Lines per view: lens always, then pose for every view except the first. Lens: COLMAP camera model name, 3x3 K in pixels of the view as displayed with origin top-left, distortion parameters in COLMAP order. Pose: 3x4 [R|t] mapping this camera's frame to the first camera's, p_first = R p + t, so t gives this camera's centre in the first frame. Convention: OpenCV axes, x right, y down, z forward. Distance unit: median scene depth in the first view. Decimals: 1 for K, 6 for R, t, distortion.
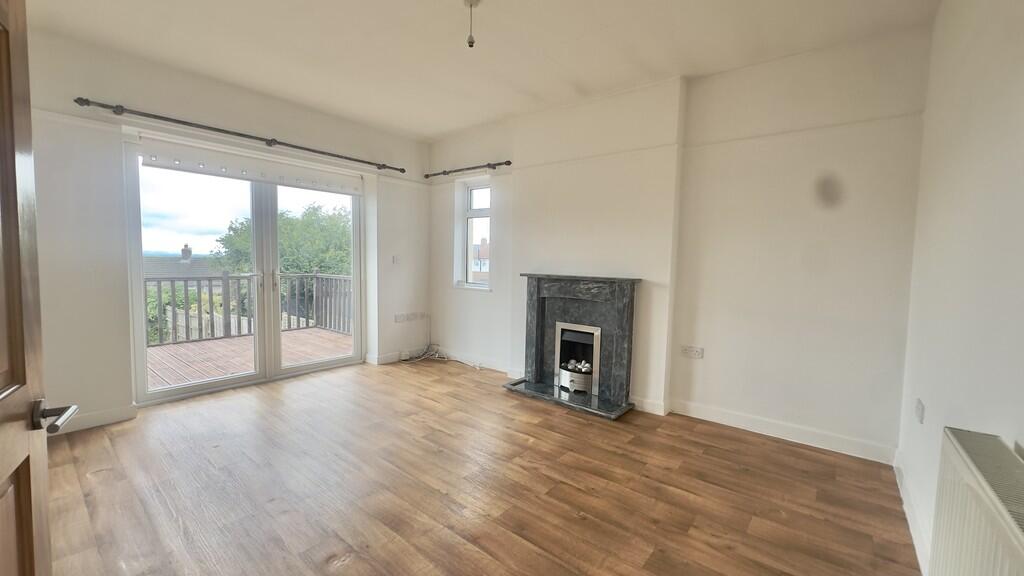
lens RADIAL K [[402.8, 0, 507.7], [0, 402.8, 284.5], [0, 0, 1]] dist [-0.000312, 0.000100]
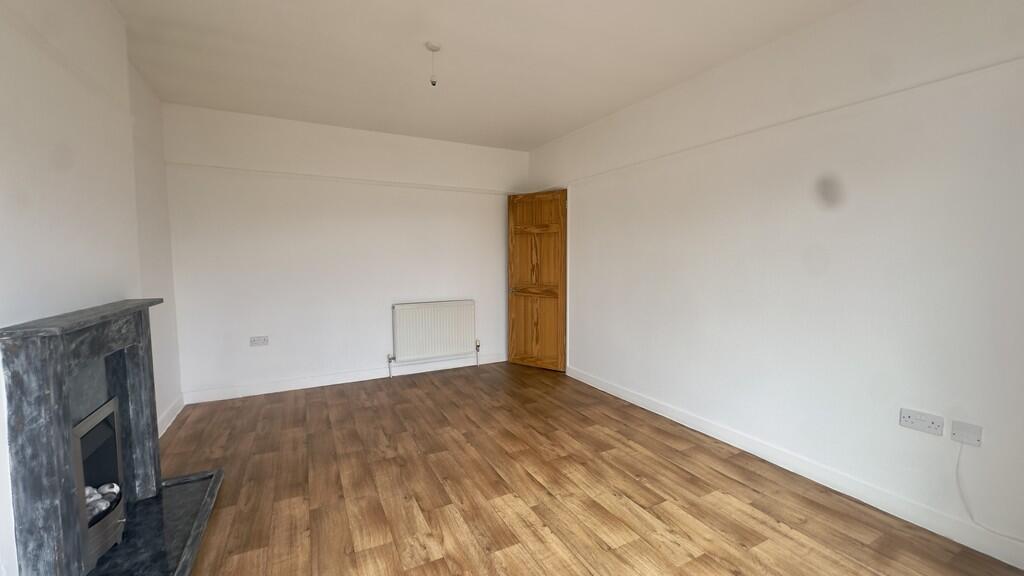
lens RADIAL K [[402.8, 0, 517.3], [0, 402.8, 288.0], [0, 0, 1]] dist [-0.000312, 0.000100]
pose [[-0.924504, -0.042920, 0.378748, -0.723486], [0.010950, 0.990240, 0.138943, -0.166568], [-0.381015, 0.132600, -0.915011, 1.916484]]
